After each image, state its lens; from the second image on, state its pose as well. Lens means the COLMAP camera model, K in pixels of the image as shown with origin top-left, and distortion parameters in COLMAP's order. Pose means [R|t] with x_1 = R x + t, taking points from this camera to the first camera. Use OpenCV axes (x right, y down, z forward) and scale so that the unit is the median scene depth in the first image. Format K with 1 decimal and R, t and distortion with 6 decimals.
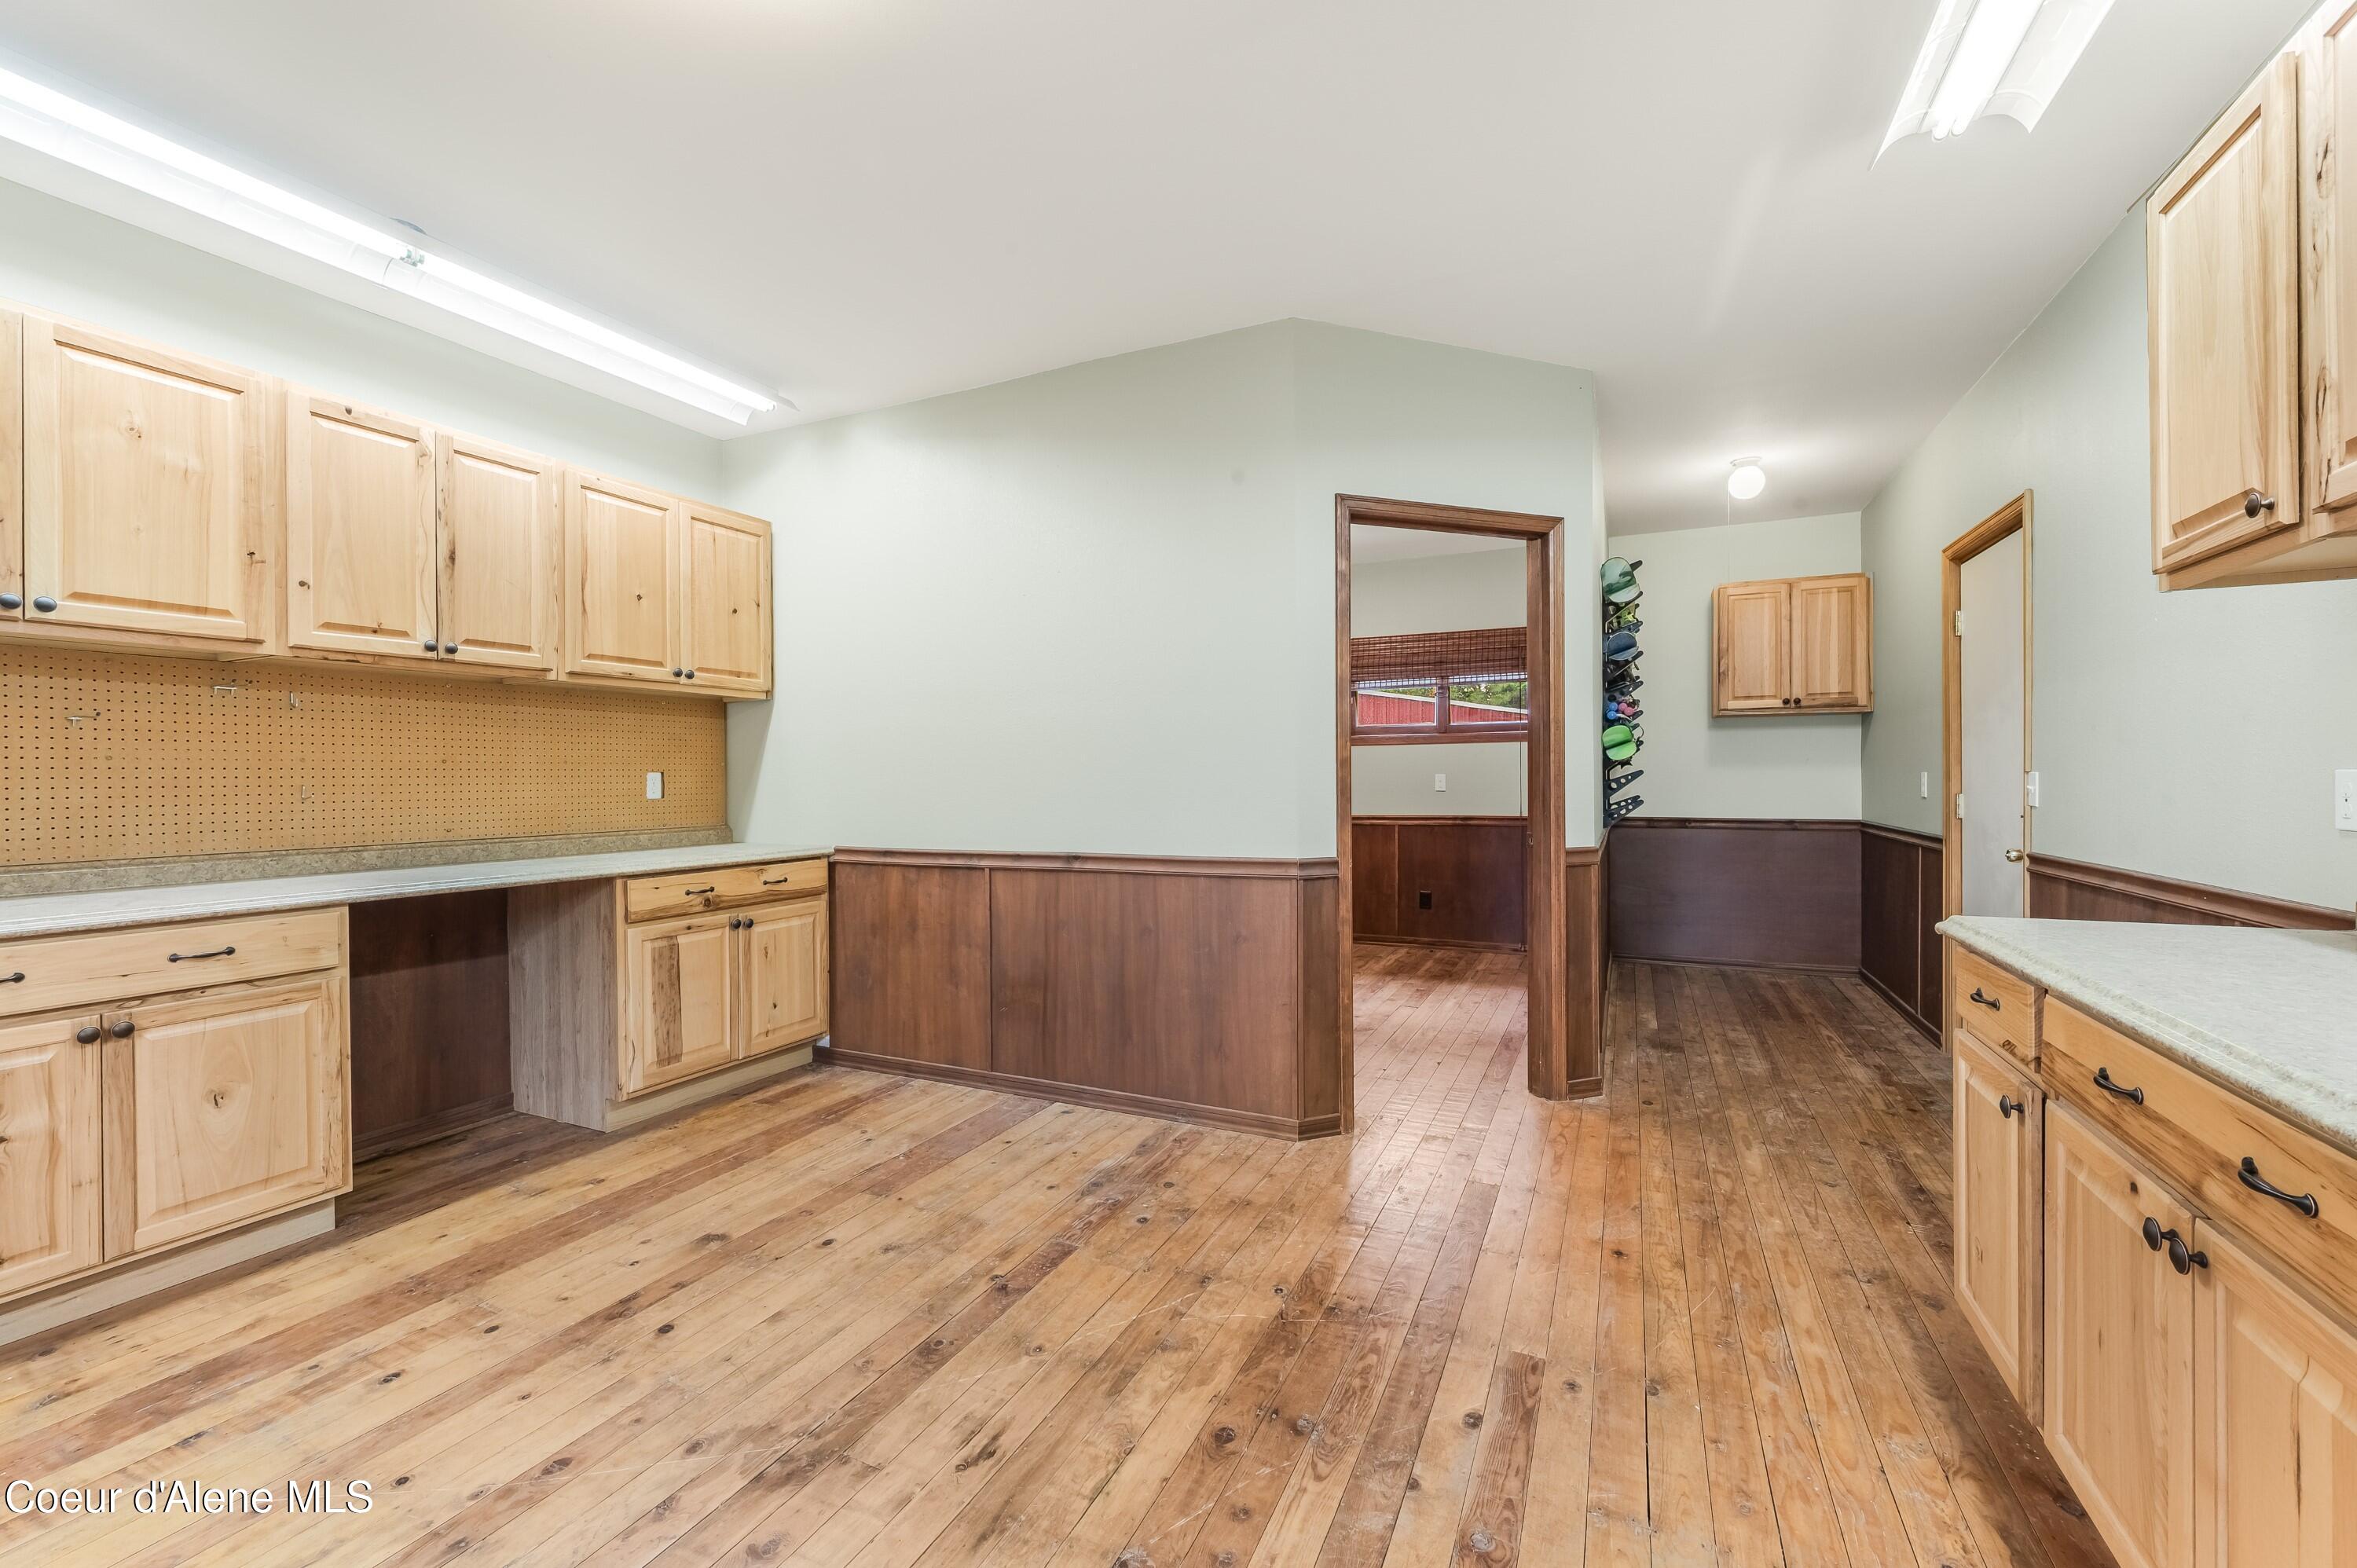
lens RADIAL K [[952.3, 0, 1178.0], [0, 952.3, 773.6], [0, 0, 1]] dist [-0.004546, 0.000136]
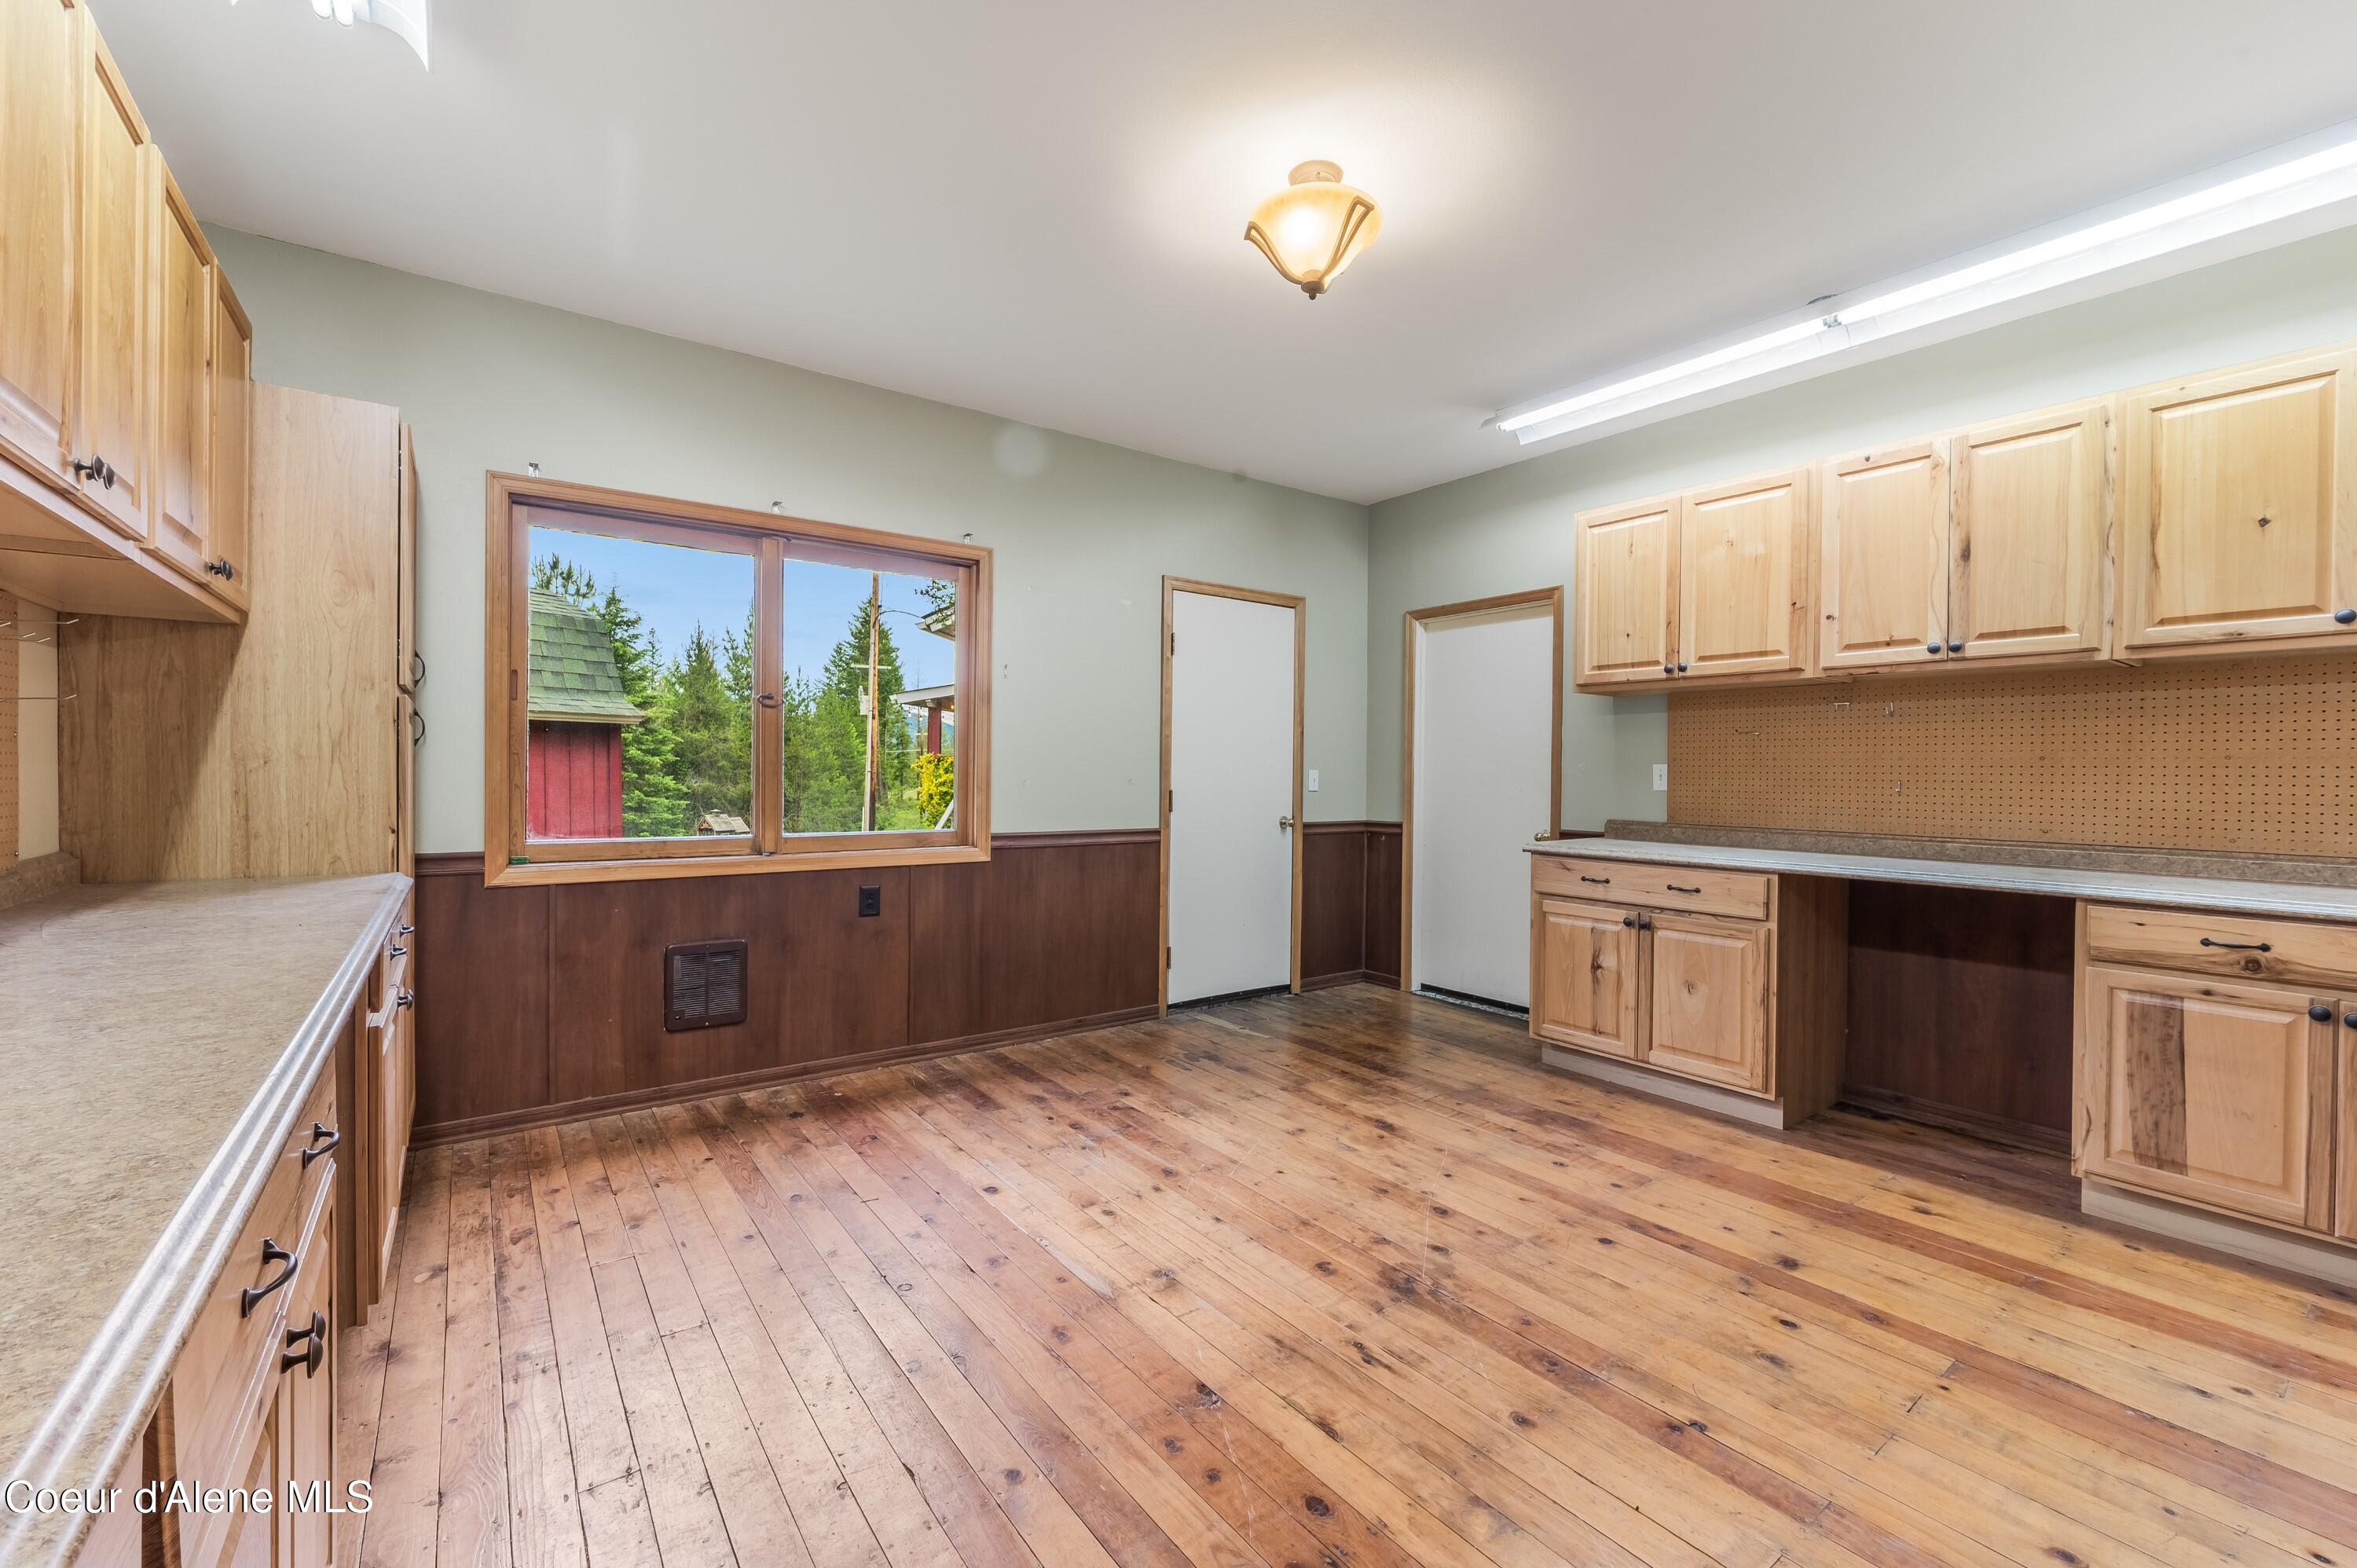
lens RADIAL K [[952.3, 0, 1178.0], [0, 952.3, 773.6], [0, 0, 1]] dist [-0.004546, 0.000136]
pose [[-0.467198, 0.004163, -0.884143, 0.525464], [-0.005398, 0.999957, 0.007560, -0.000151], [0.884136, 0.008304, -0.467155, 0.757550]]
